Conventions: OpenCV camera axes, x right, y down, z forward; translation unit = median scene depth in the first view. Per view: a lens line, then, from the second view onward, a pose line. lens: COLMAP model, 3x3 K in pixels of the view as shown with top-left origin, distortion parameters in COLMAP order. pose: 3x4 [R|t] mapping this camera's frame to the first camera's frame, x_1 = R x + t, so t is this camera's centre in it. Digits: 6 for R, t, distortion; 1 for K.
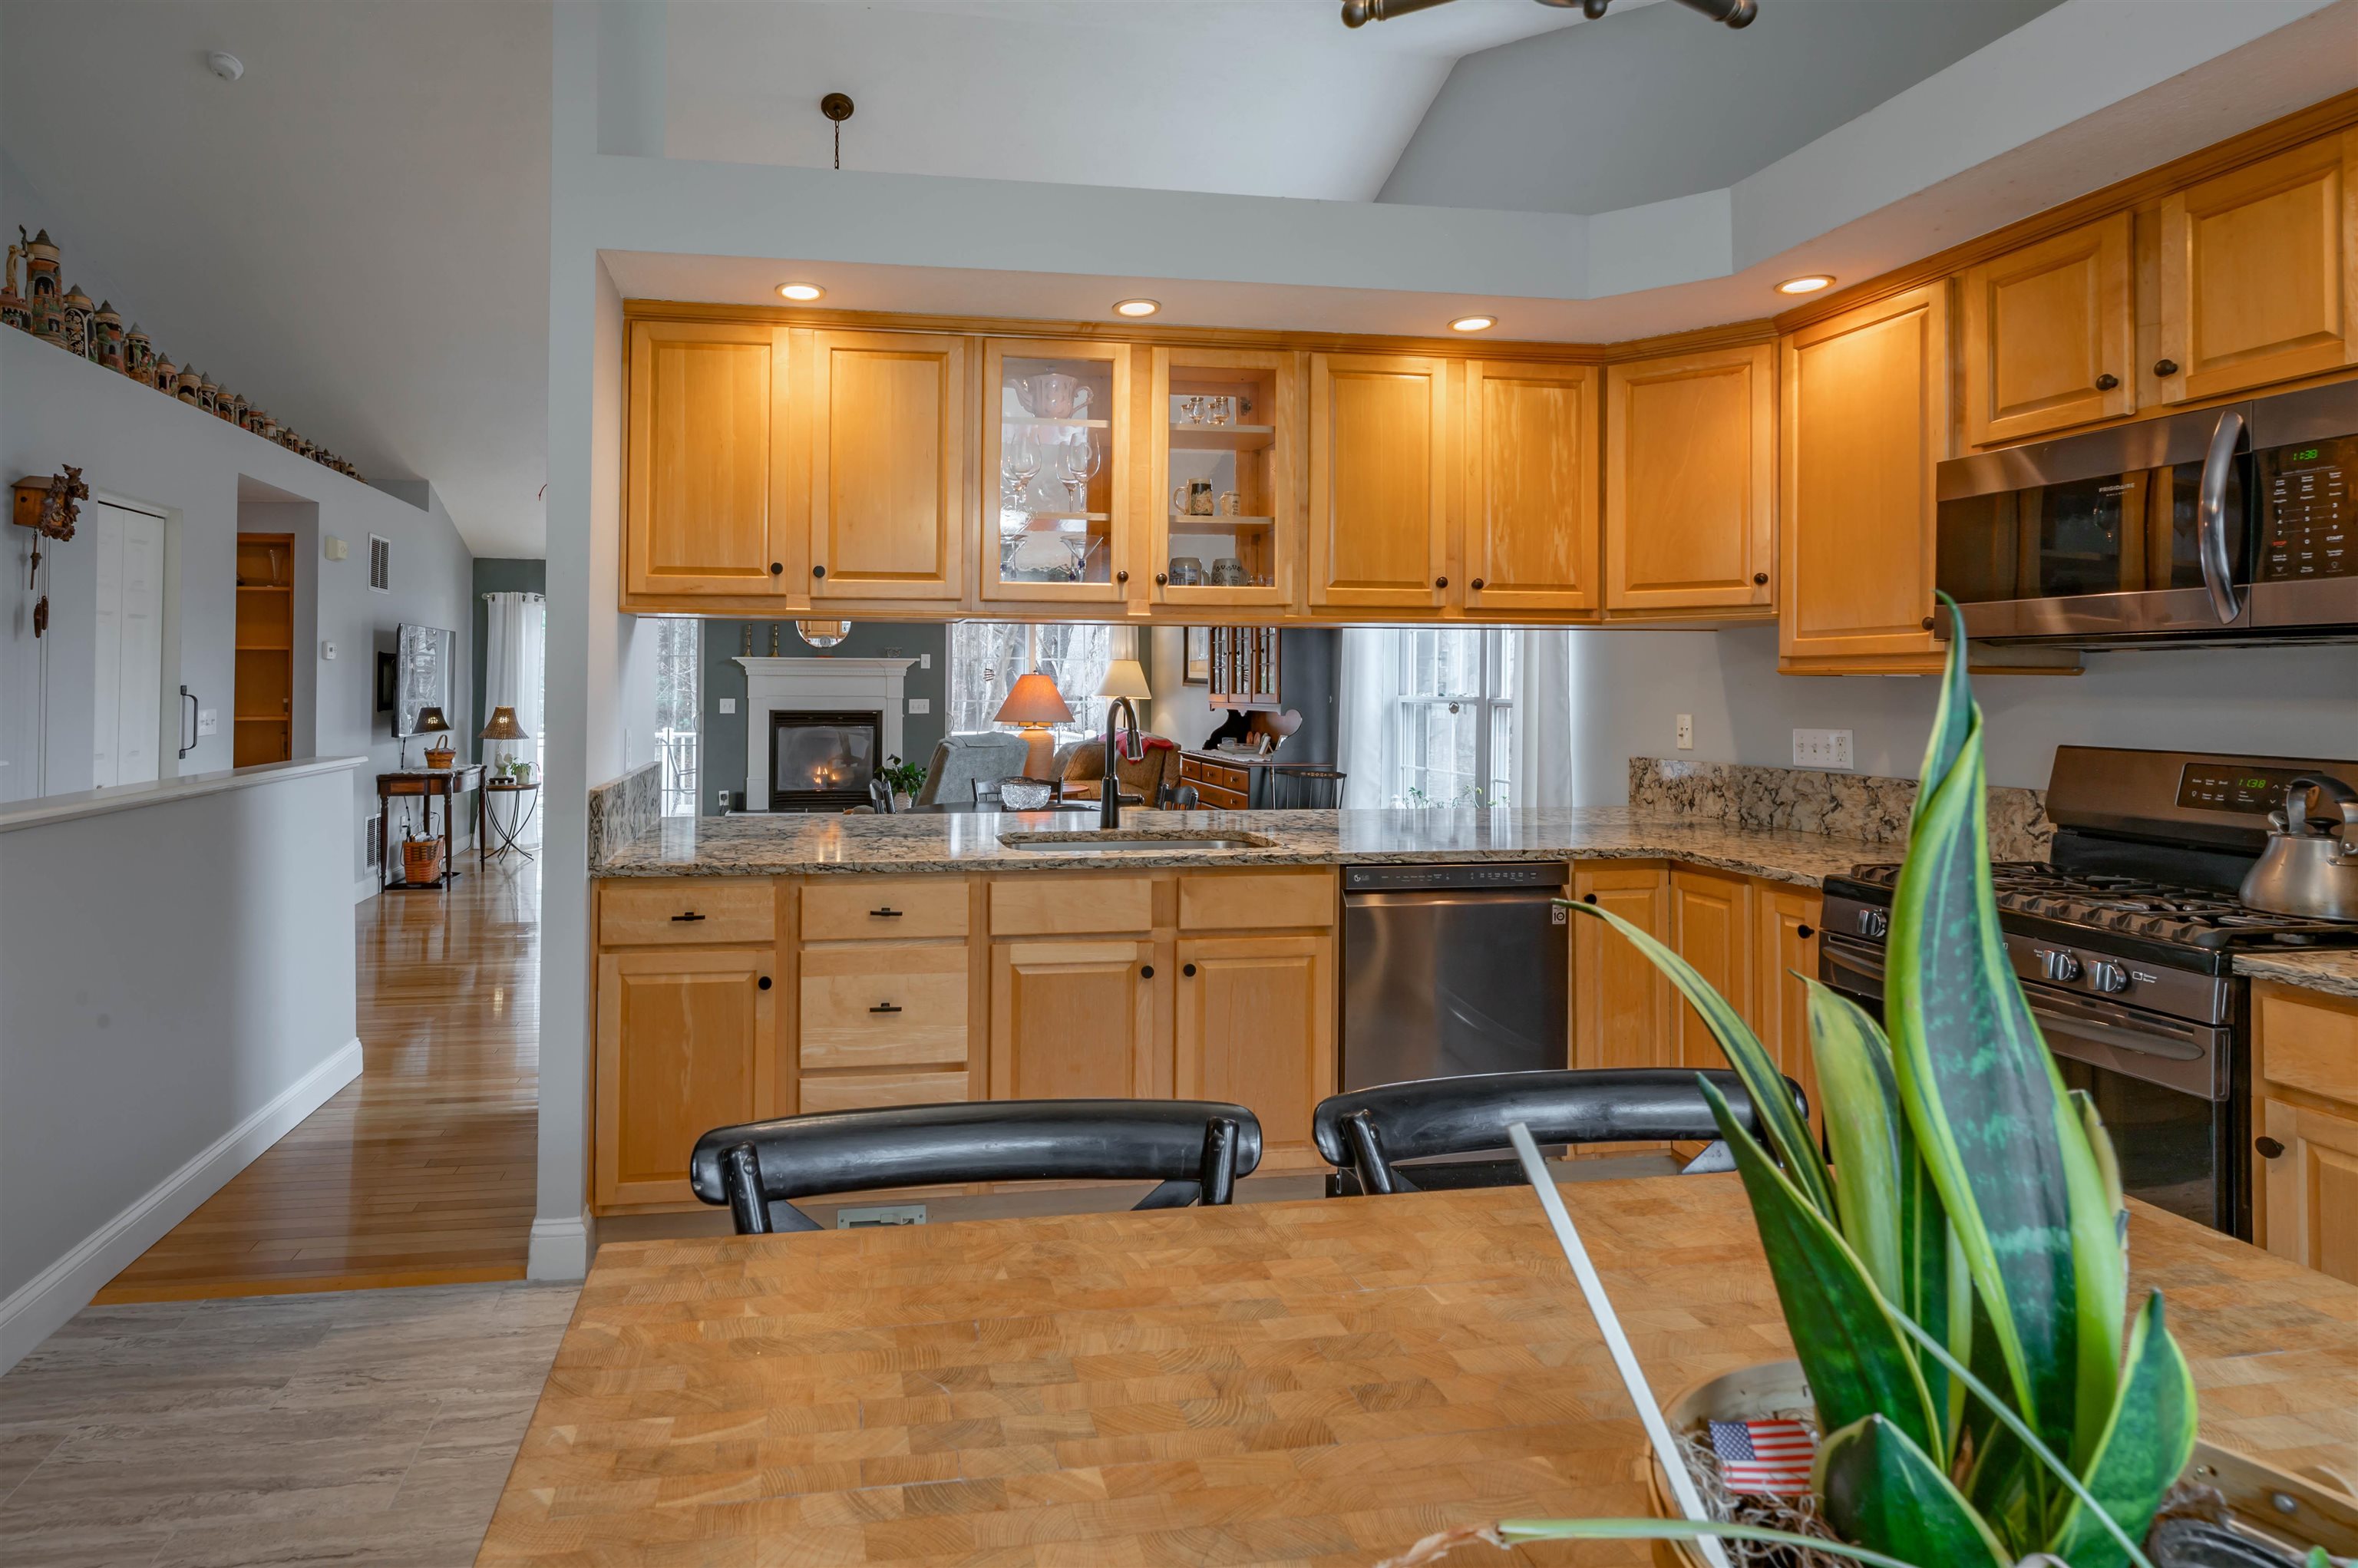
lens RADIAL K [[1162.5, 0, 998.9], [0, 1162.5, 663.8], [0, 0, 1]] dist [-0.005623, 0.002406]
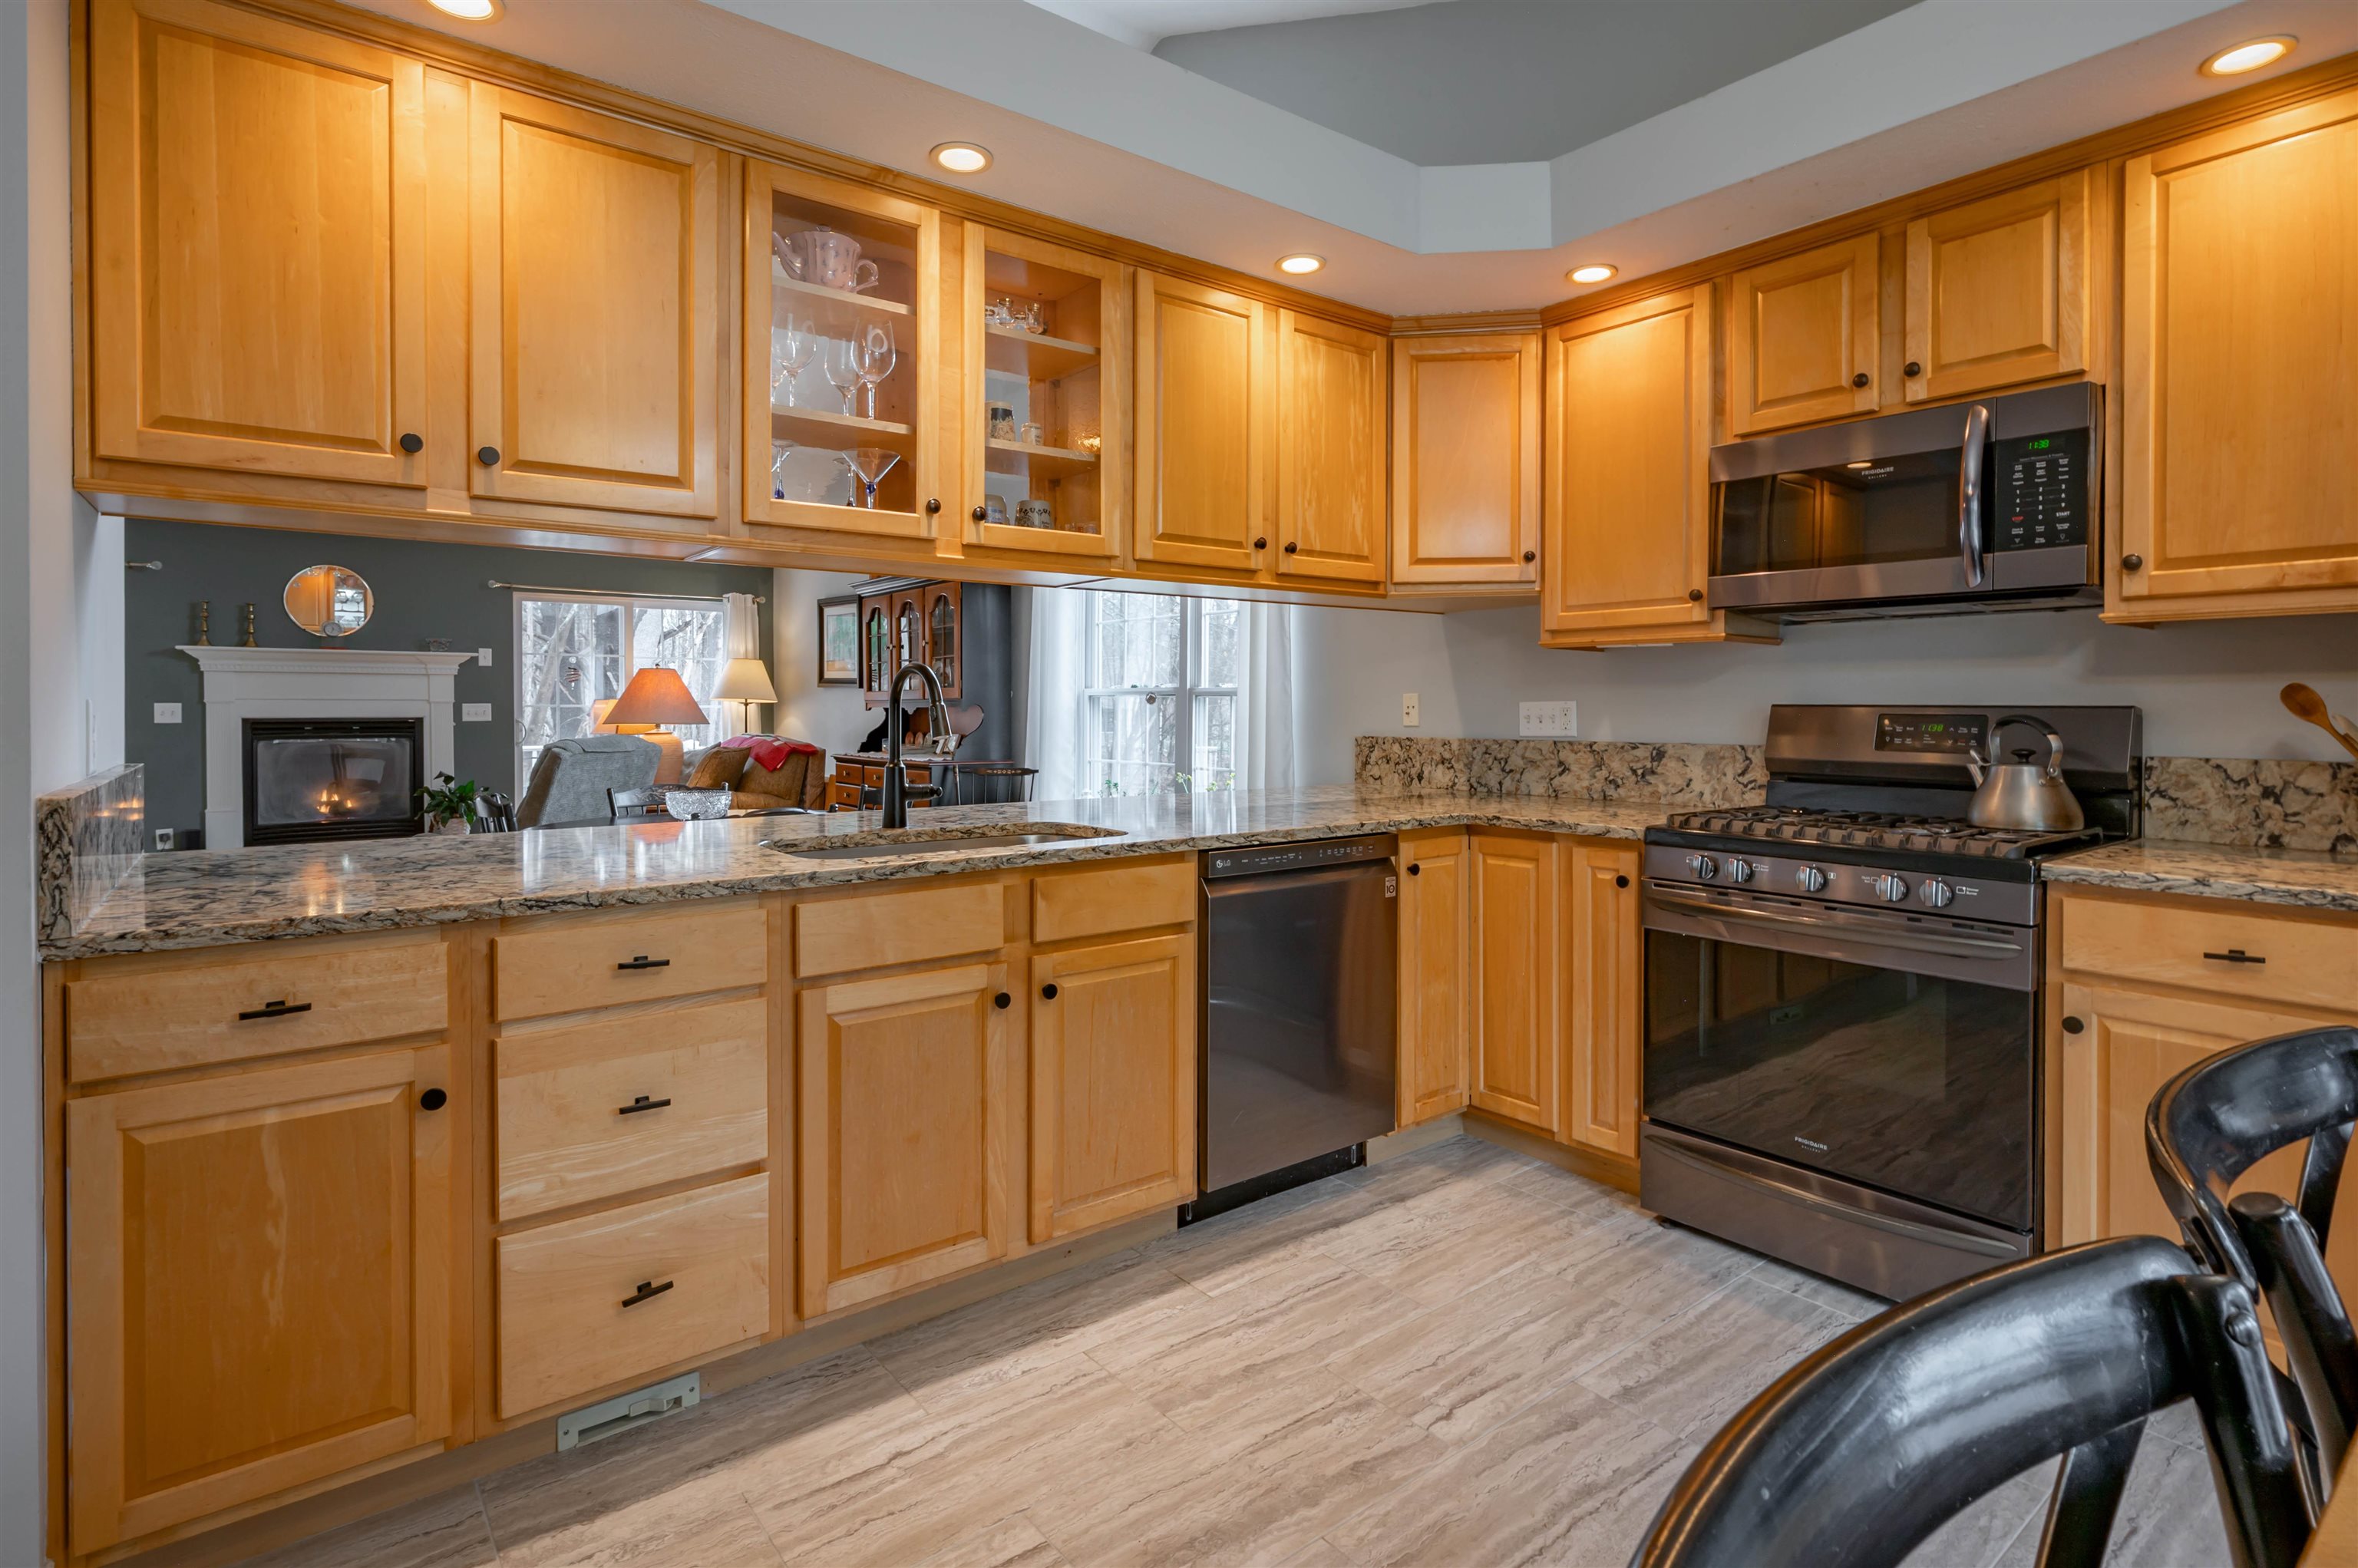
lens RADIAL K [[1162.5, 0, 1199.5], [0, 1162.5, 713.8], [0, 0, 1]] dist [-0.005623, 0.002406]
pose [[0.865698, -0.007053, 0.500517, -0.136586], [-0.007829, 0.999588, 0.027627, 0.043985], [-0.500505, -0.027835, 0.865286, 0.236674]]
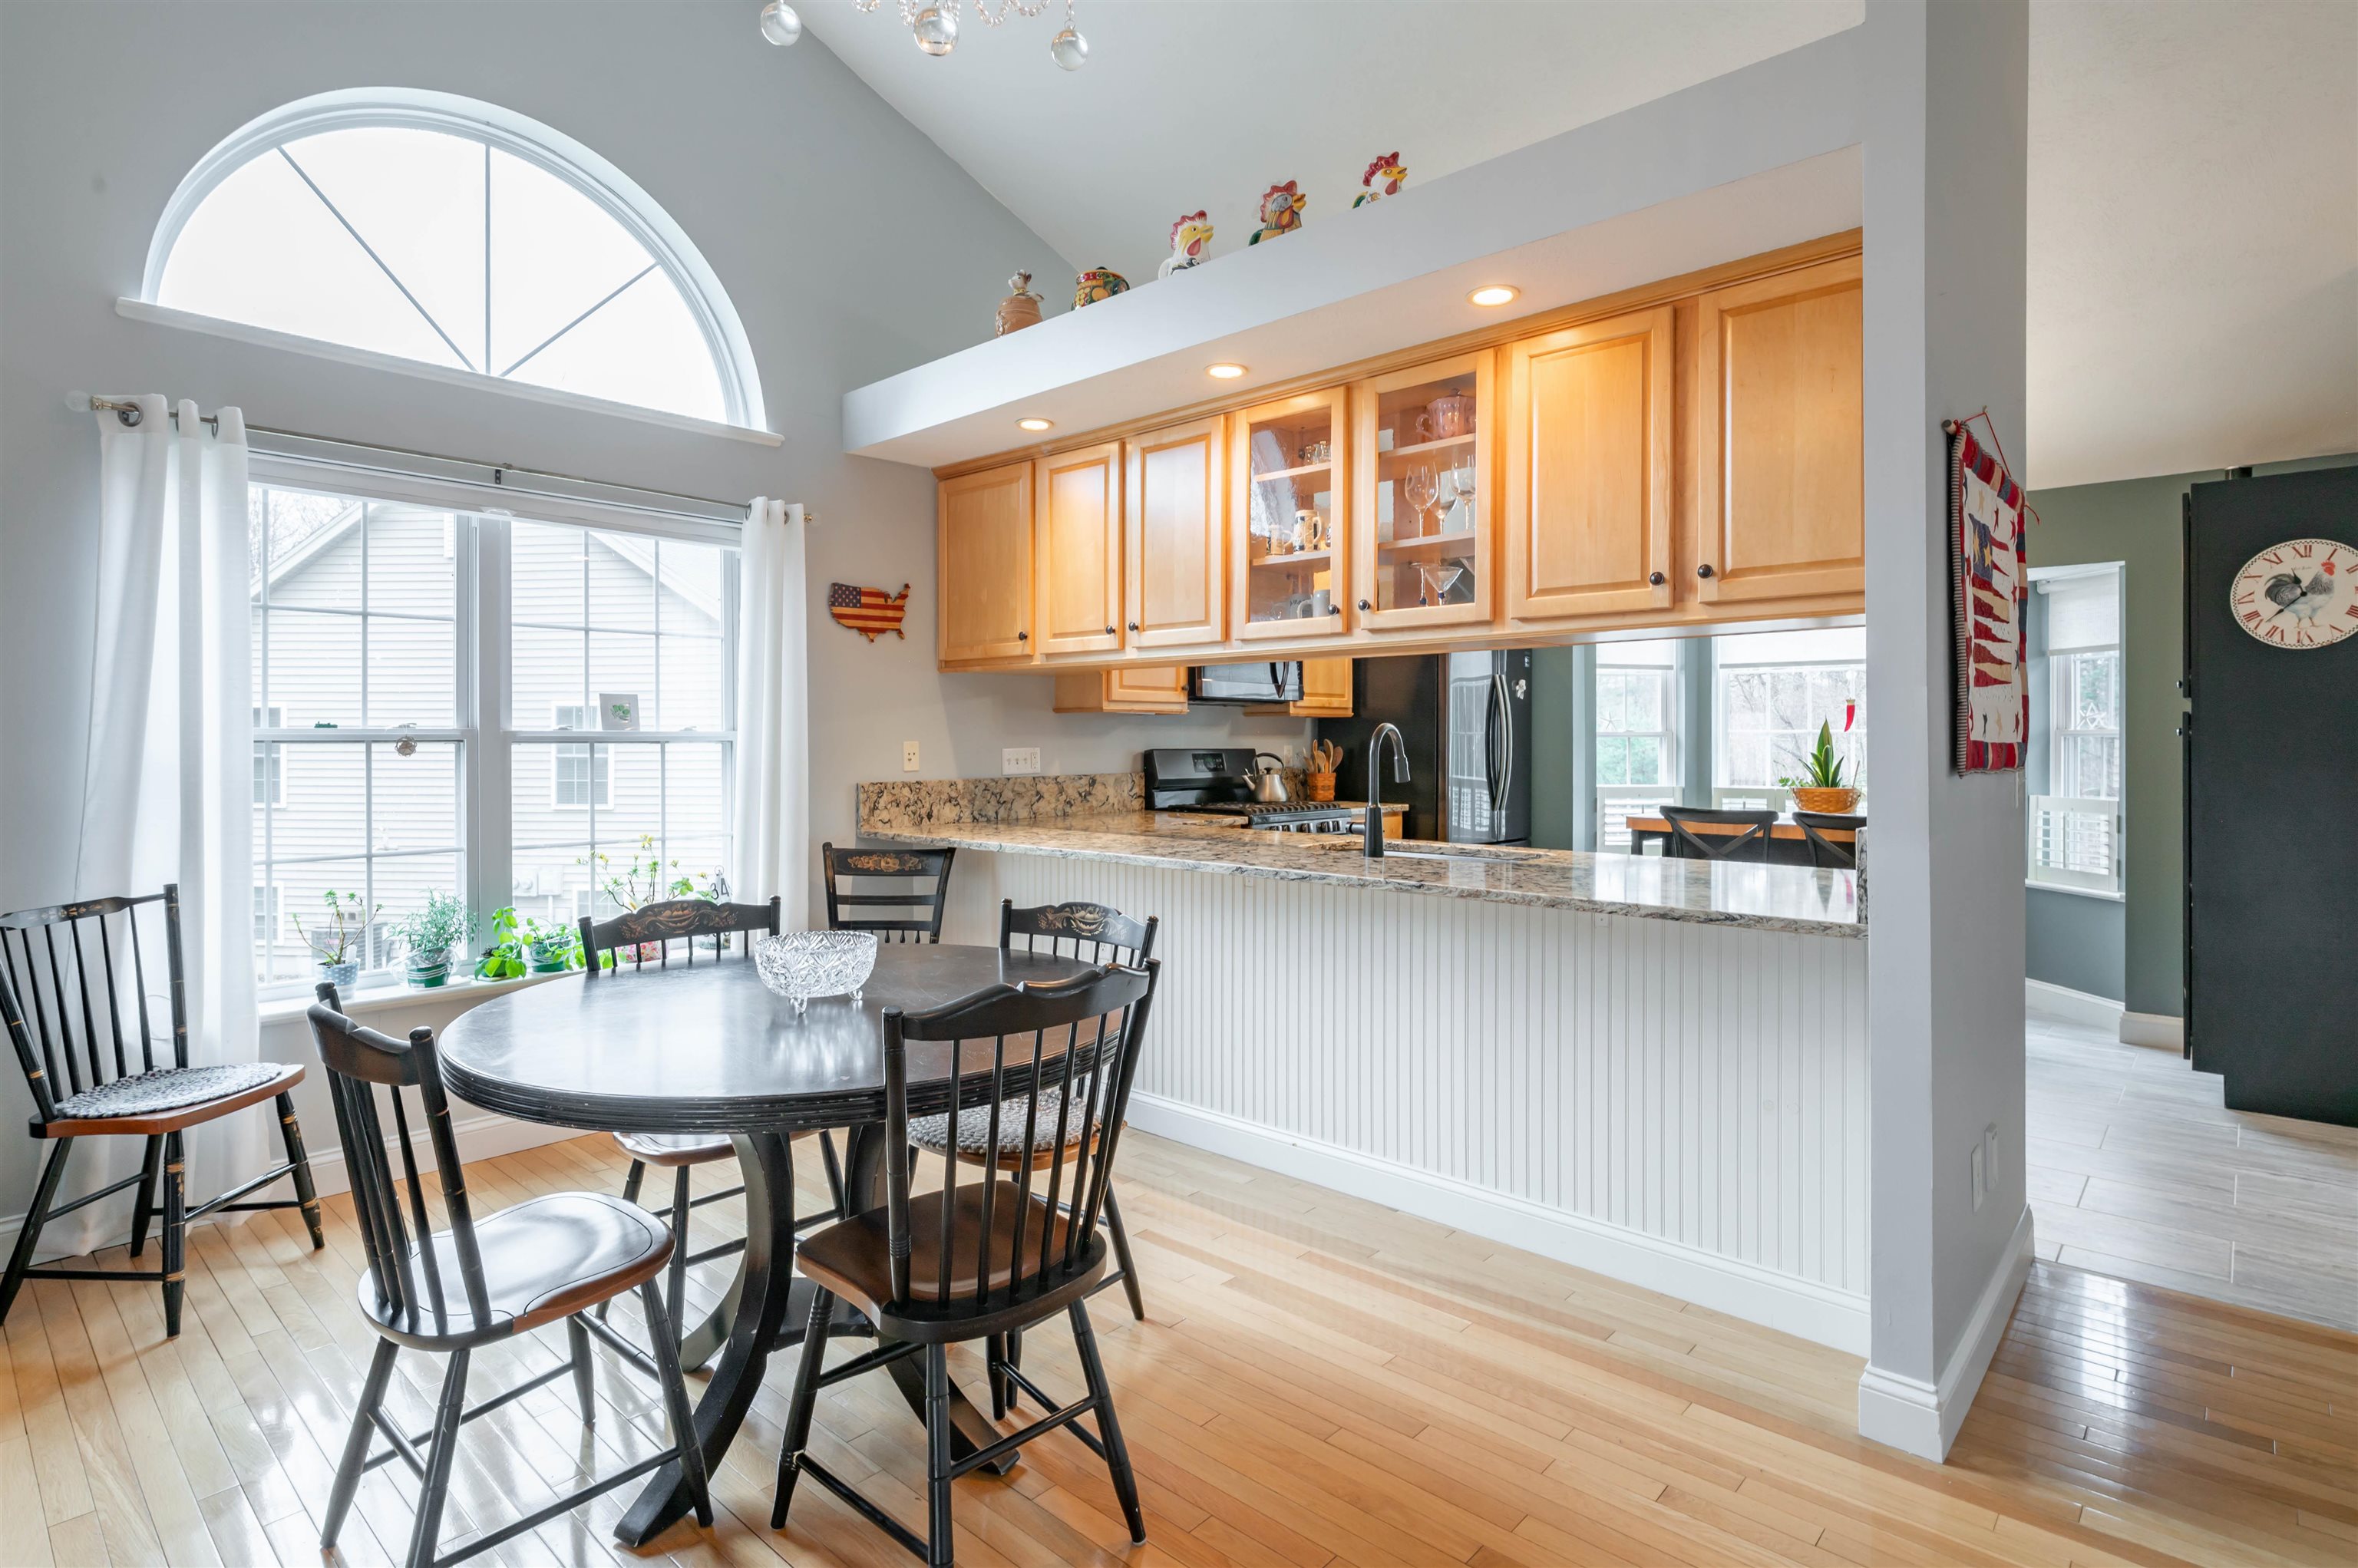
lens RADIAL K [[1162.5, 0, 1224.2], [0, 1162.5, 730.6], [0, 0, 1]] dist [-0.005623, 0.002406]
pose [[-0.661152, 0.002340, 0.750249, -0.635711], [-0.016948, 0.999693, -0.018052, 0.061453], [-0.750061, -0.024650, -0.660909, 1.961830]]
